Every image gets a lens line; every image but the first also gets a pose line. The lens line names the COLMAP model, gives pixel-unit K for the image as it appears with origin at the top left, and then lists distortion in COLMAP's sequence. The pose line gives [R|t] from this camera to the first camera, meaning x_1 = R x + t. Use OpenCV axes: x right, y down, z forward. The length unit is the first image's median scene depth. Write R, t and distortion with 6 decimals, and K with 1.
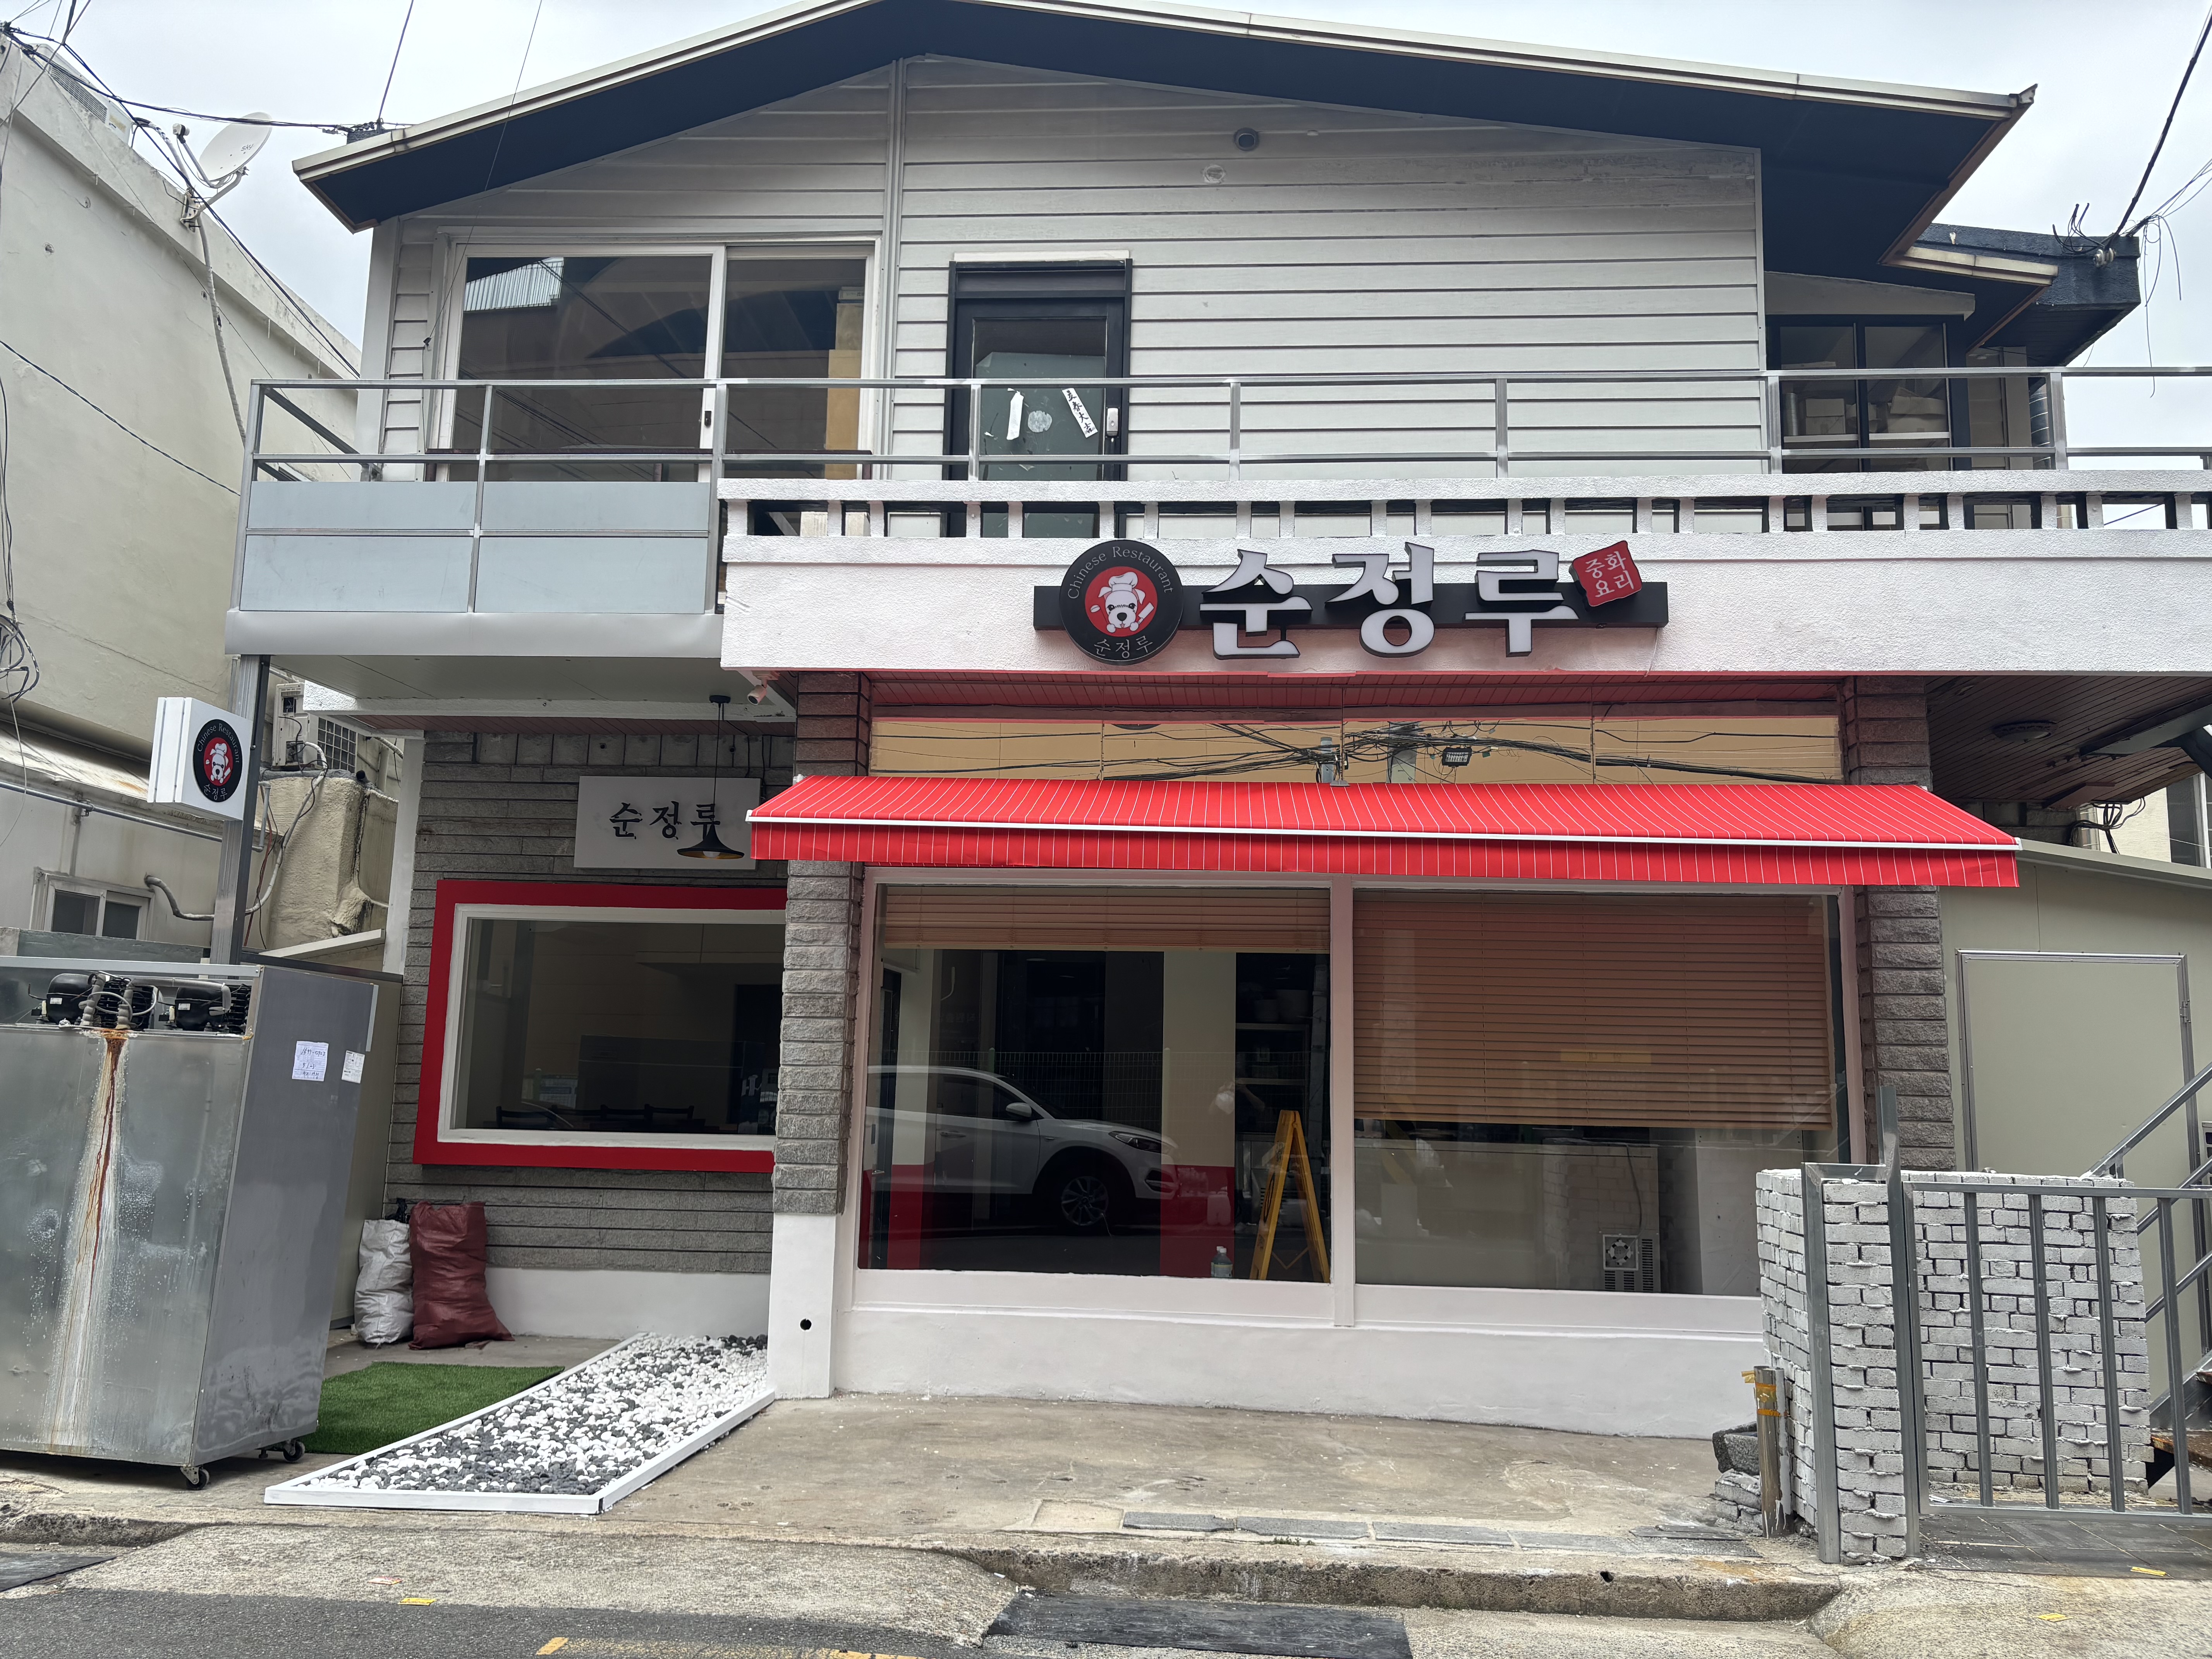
lens RADIAL K [[1636.9, 0, 1109.5], [0, 1636.9, 847.2], [0, 0, 1]] dist [0.072131, -0.098740]
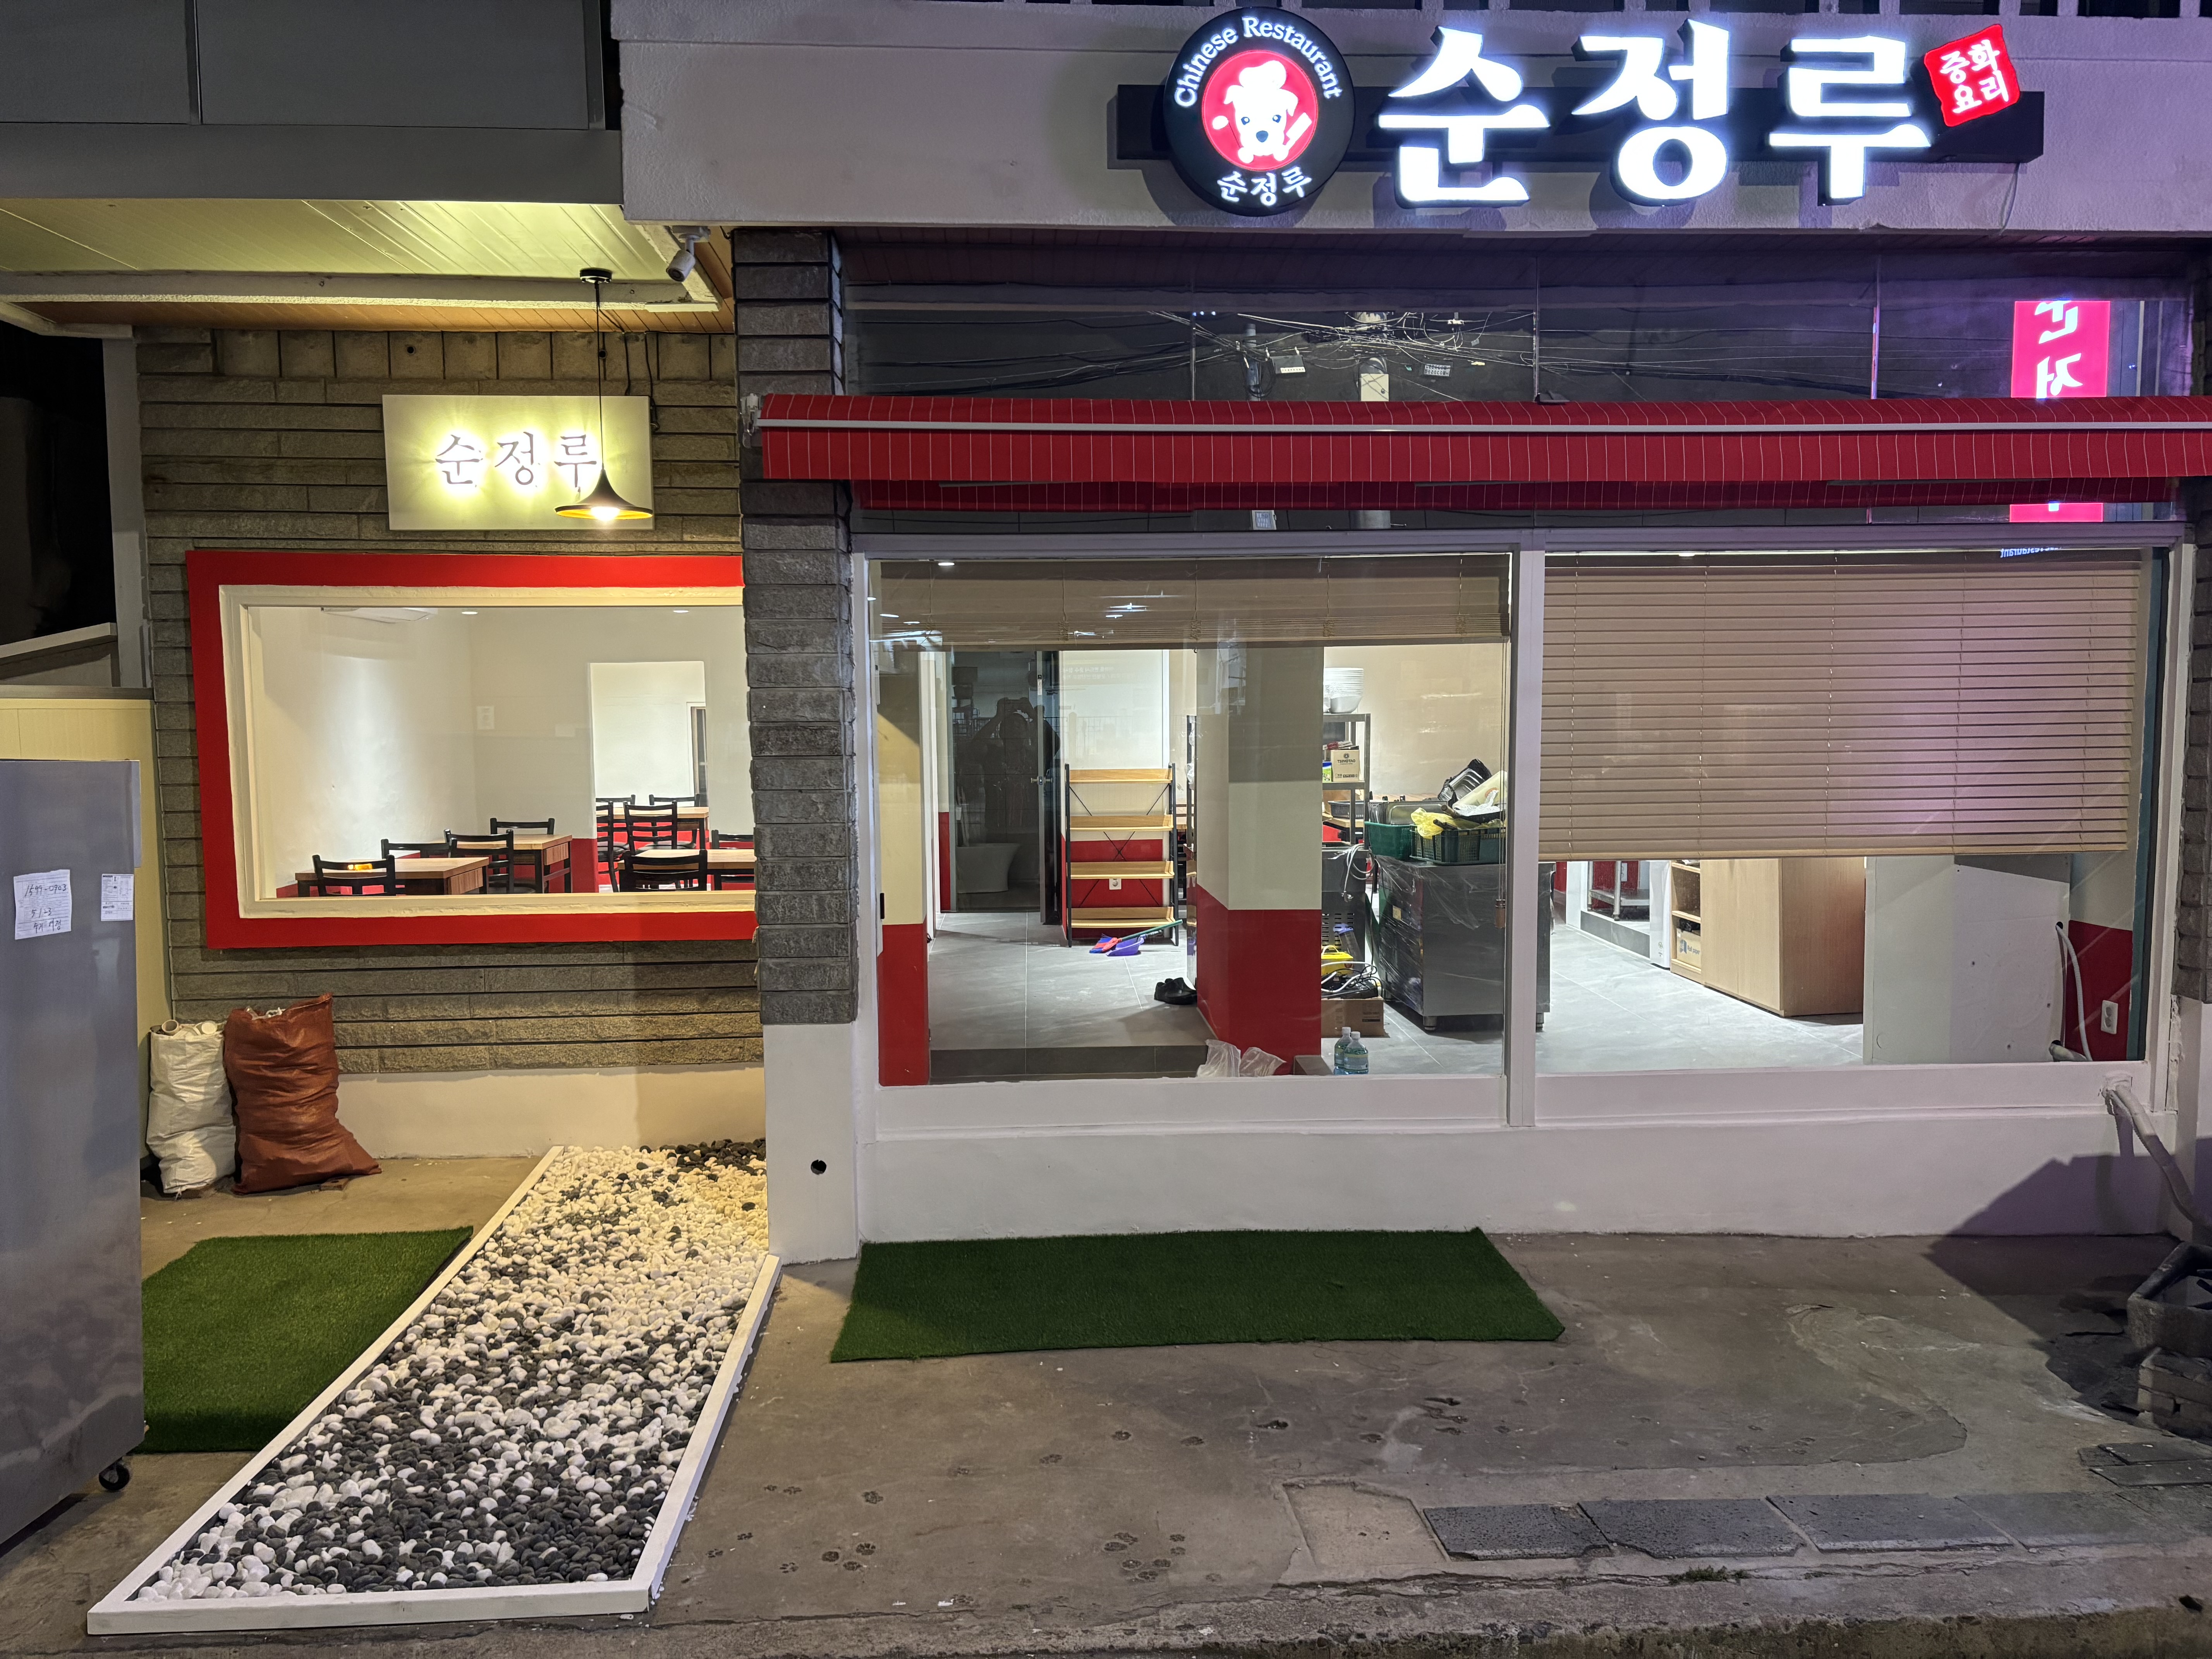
lens RADIAL K [[1658.2, 0, 1110.3], [0, 1658.2, 857.3], [0, 0, 1]] dist [0.061594, -0.078315]
pose [[0.991603, -0.042260, 0.122223, -0.143769], [0.012440, 0.971888, 0.235115, -0.020161], [-0.128723, -0.231620, 0.964252, 0.305304]]
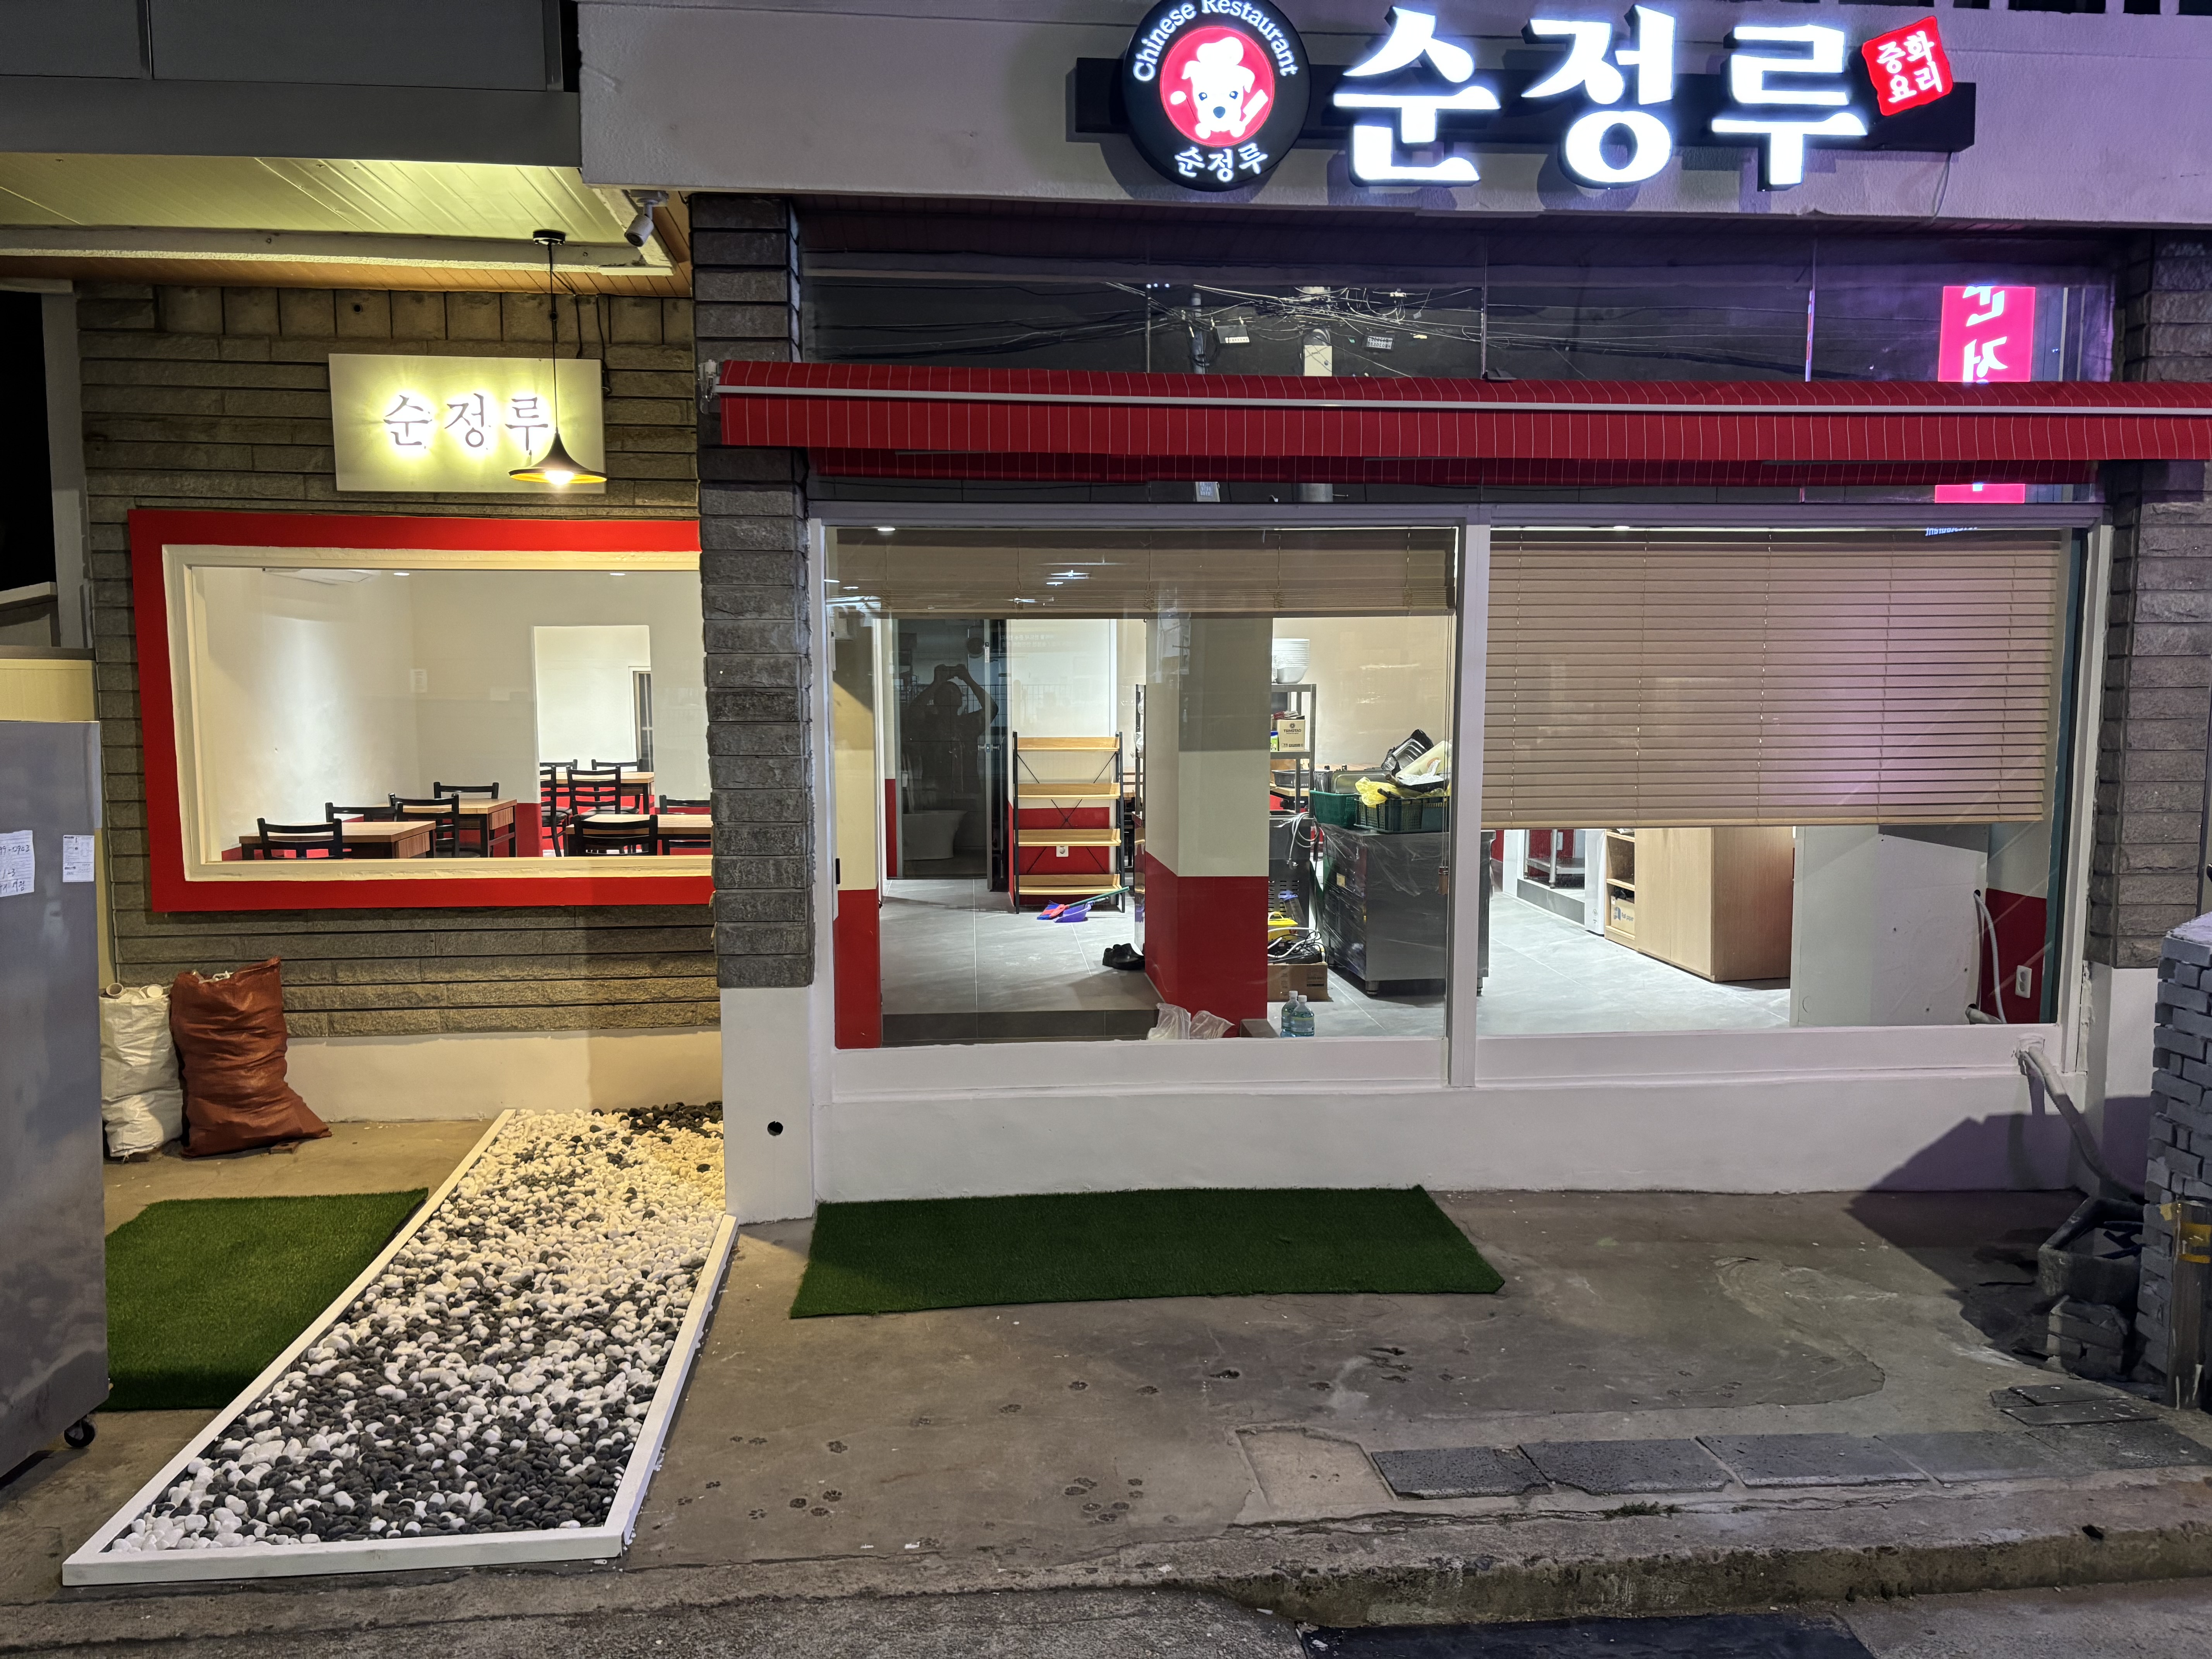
lens RADIAL K [[1658.2, 0, 1110.3], [0, 1658.2, 857.3], [0, 0, 1]] dist [0.061594, -0.078315]
pose [[0.986462, -0.041093, 0.158756, -0.153042], [-0.000579, 0.967216, 0.253954, -0.022465], [-0.163987, -0.250608, 0.954098, 0.294292]]
